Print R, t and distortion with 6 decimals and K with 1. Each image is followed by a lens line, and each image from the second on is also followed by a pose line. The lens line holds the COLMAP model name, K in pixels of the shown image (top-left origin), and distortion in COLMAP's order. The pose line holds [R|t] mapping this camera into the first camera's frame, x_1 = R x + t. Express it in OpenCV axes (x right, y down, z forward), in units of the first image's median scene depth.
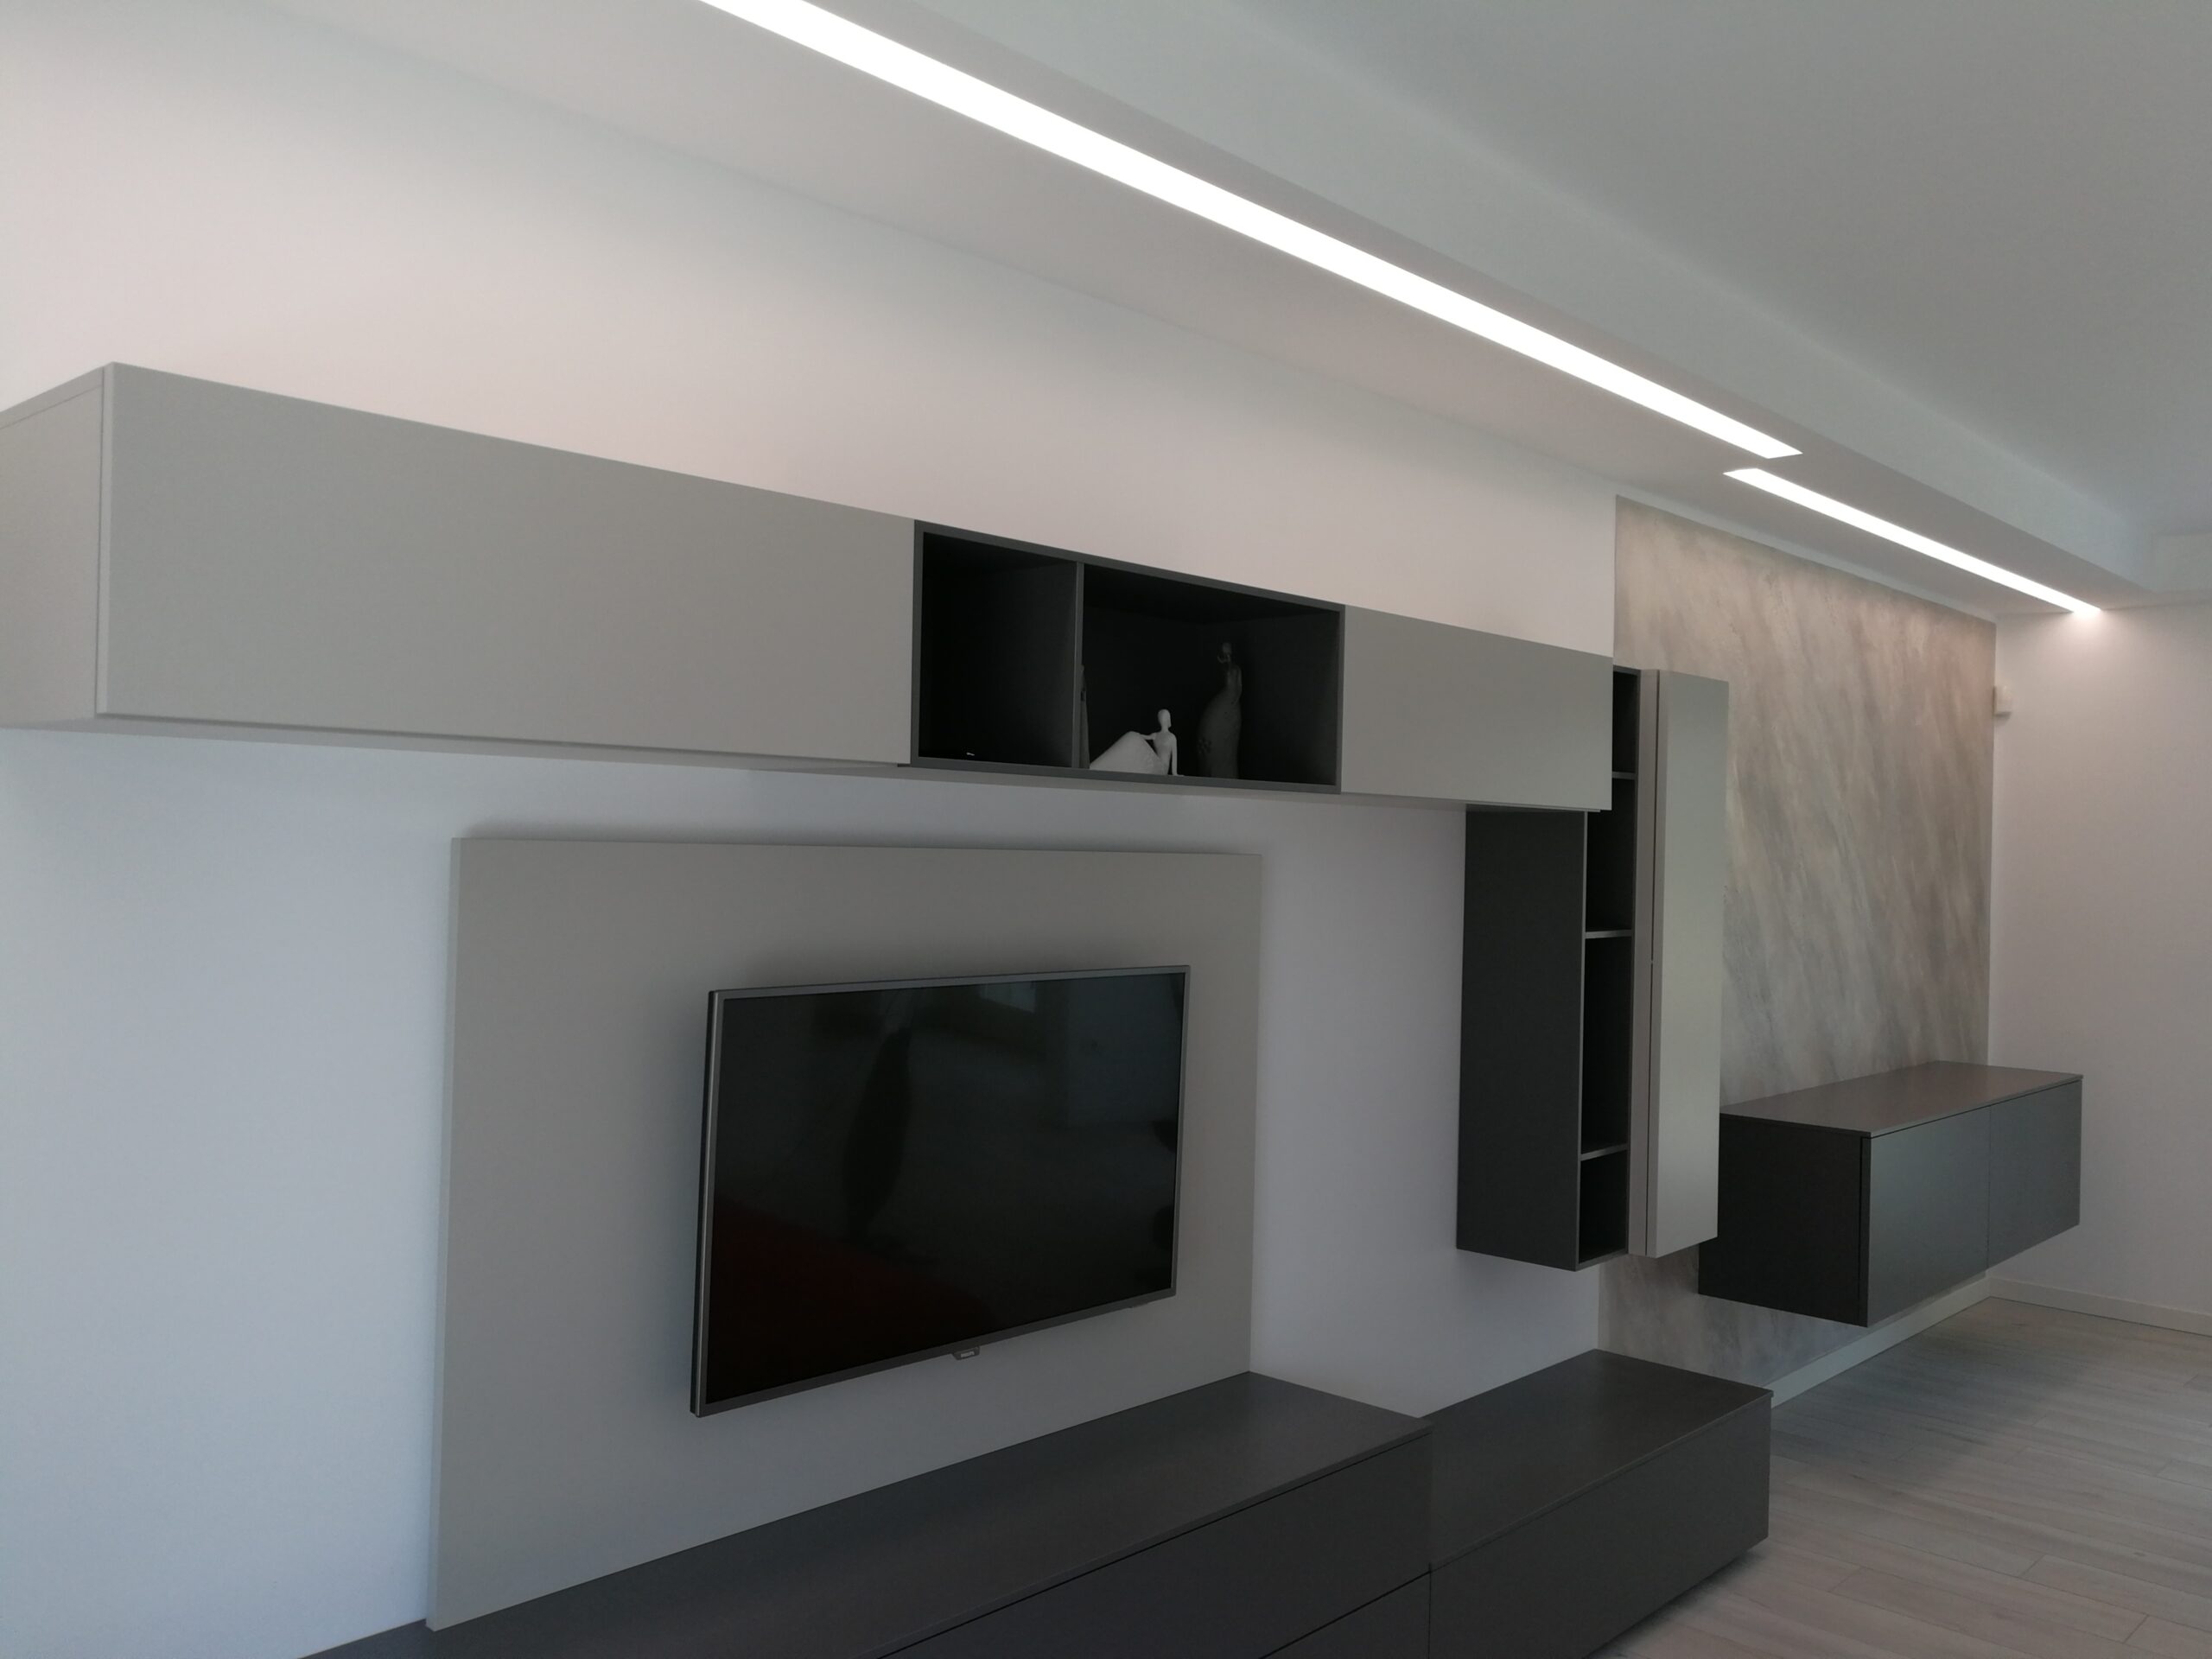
lens RADIAL K [[1795.8, 0, 1106.0], [0, 1795.8, 829.5], [0, 0, 1]] dist [-0.010346, 0.066170]
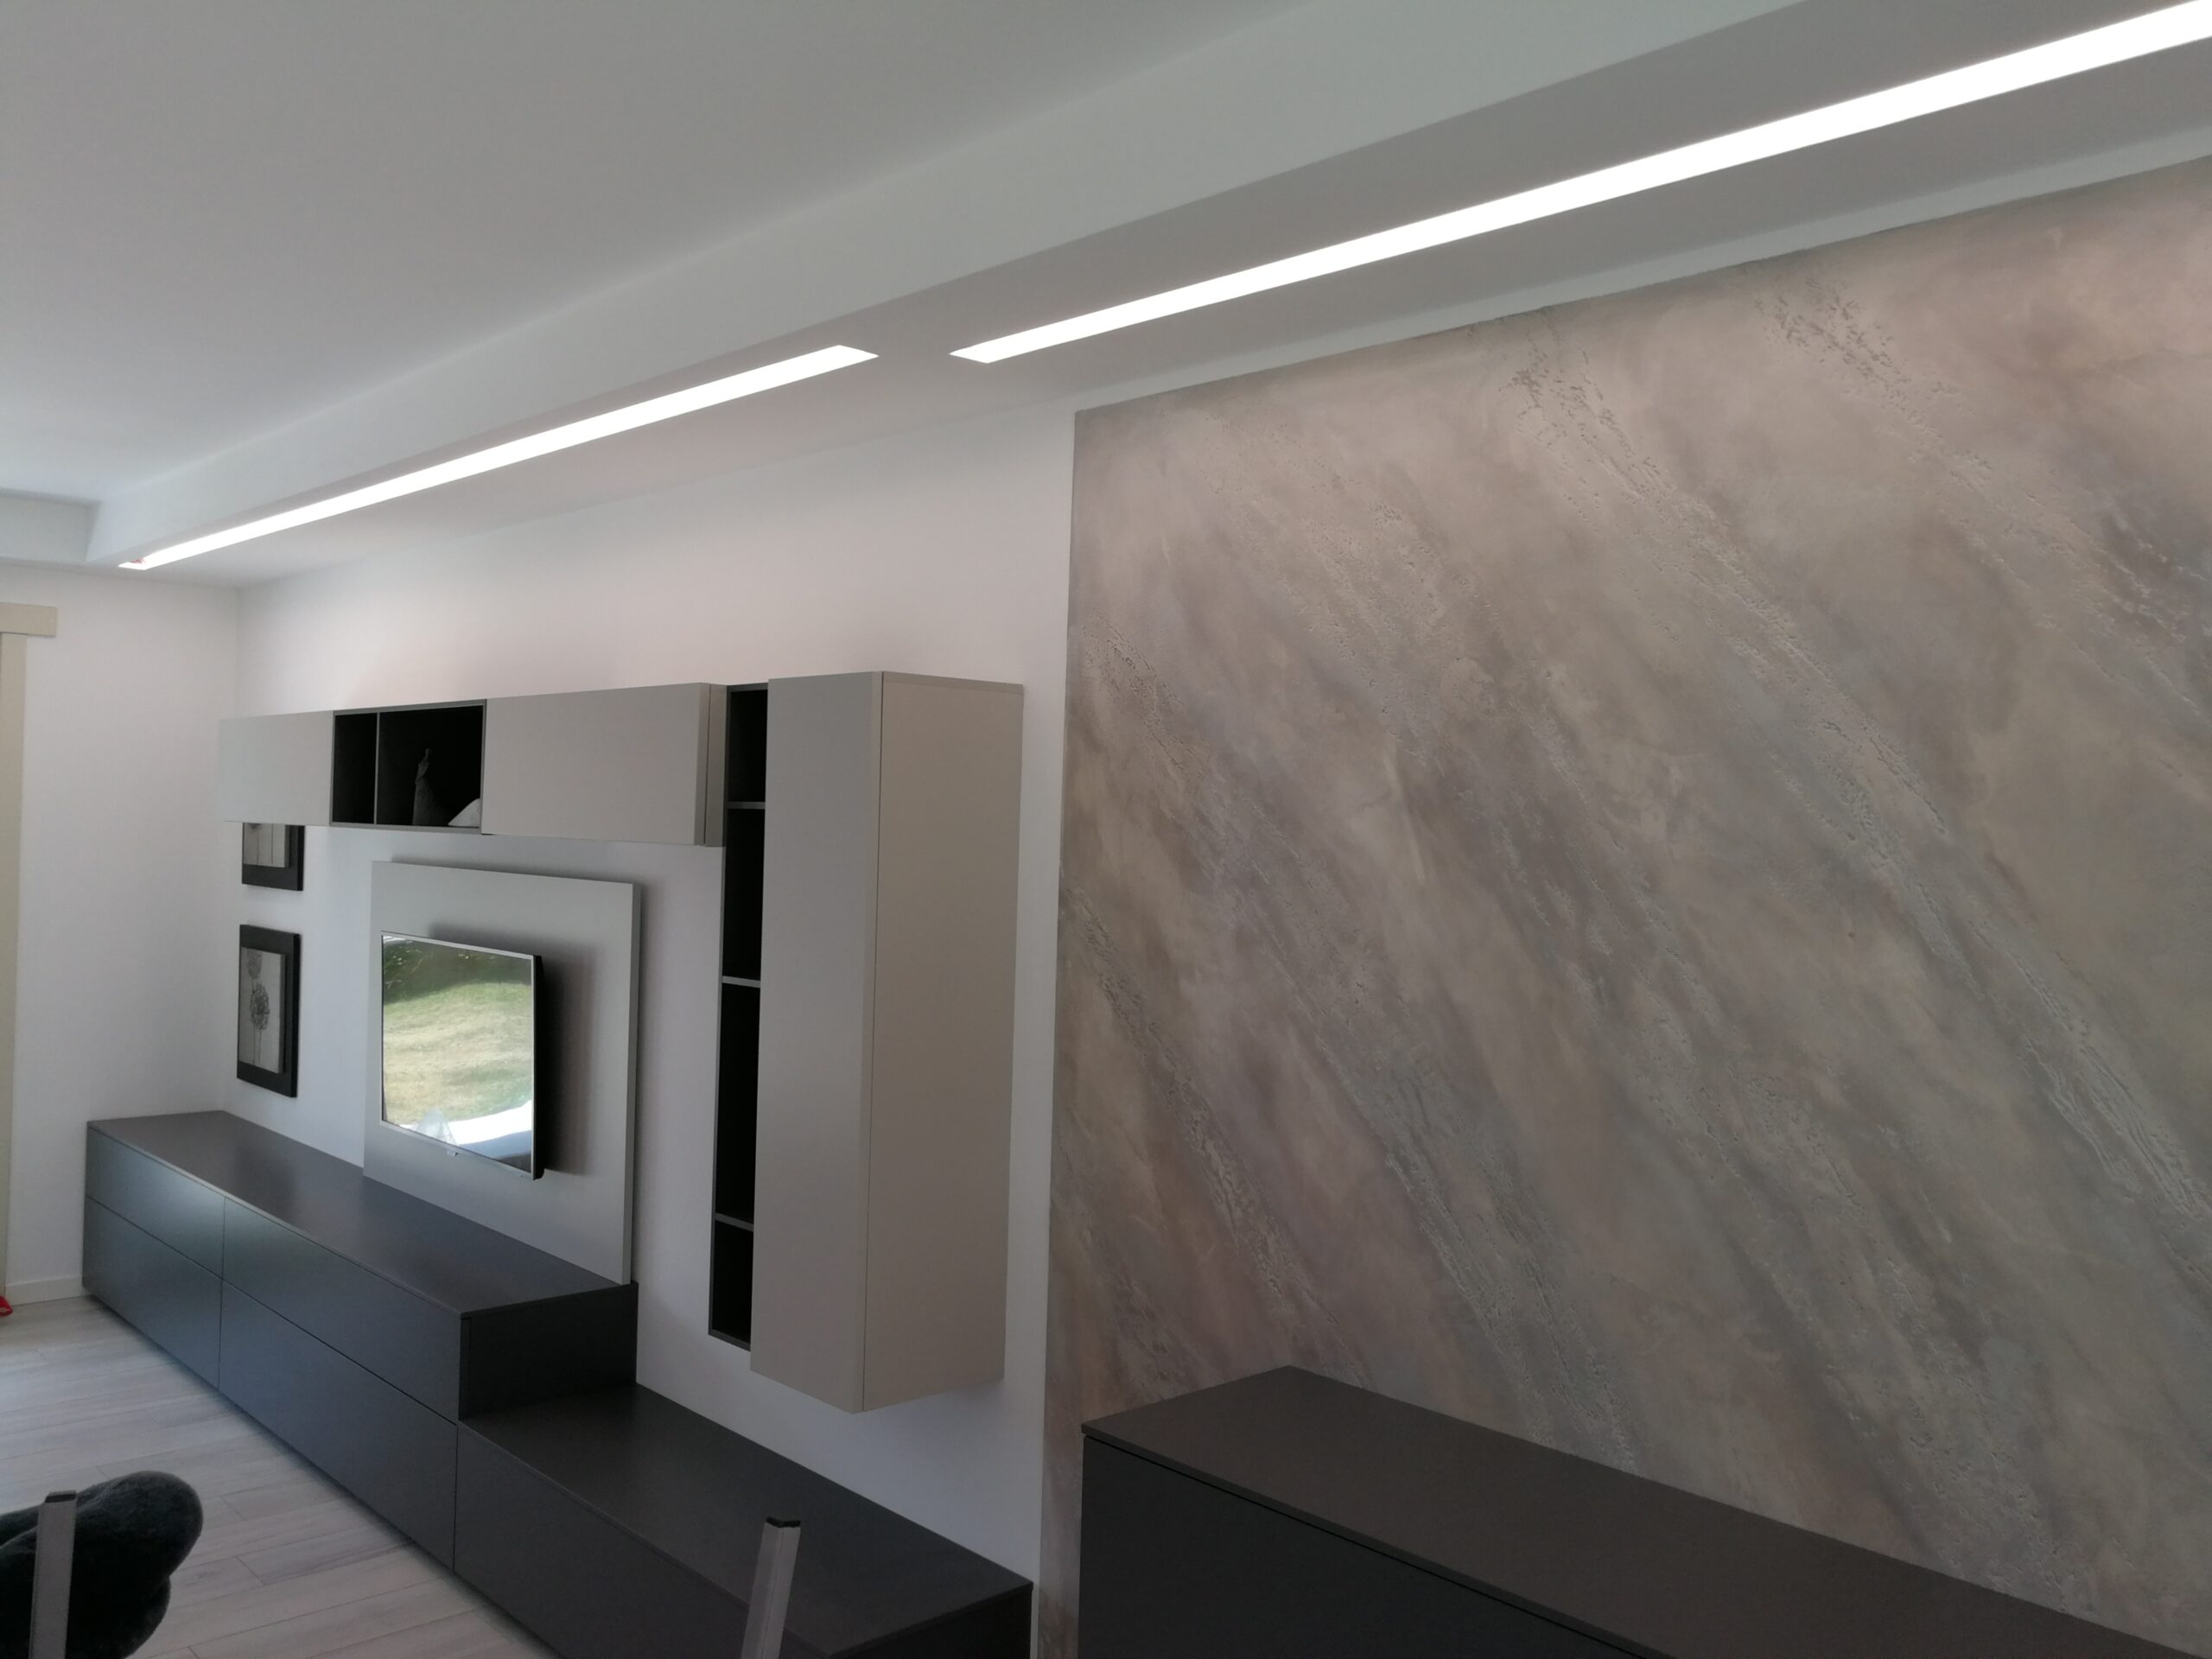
lens RADIAL K [[1795.8, 0, 1106.0], [0, 1795.8, 829.5], [0, 0, 1]] dist [-0.010346, 0.066170]
pose [[-0.071675, -0.029935, -0.996979, 0.859006], [-0.025315, 0.999282, -0.028184, 0.001524], [0.997107, 0.023218, -0.072381, 0.916286]]
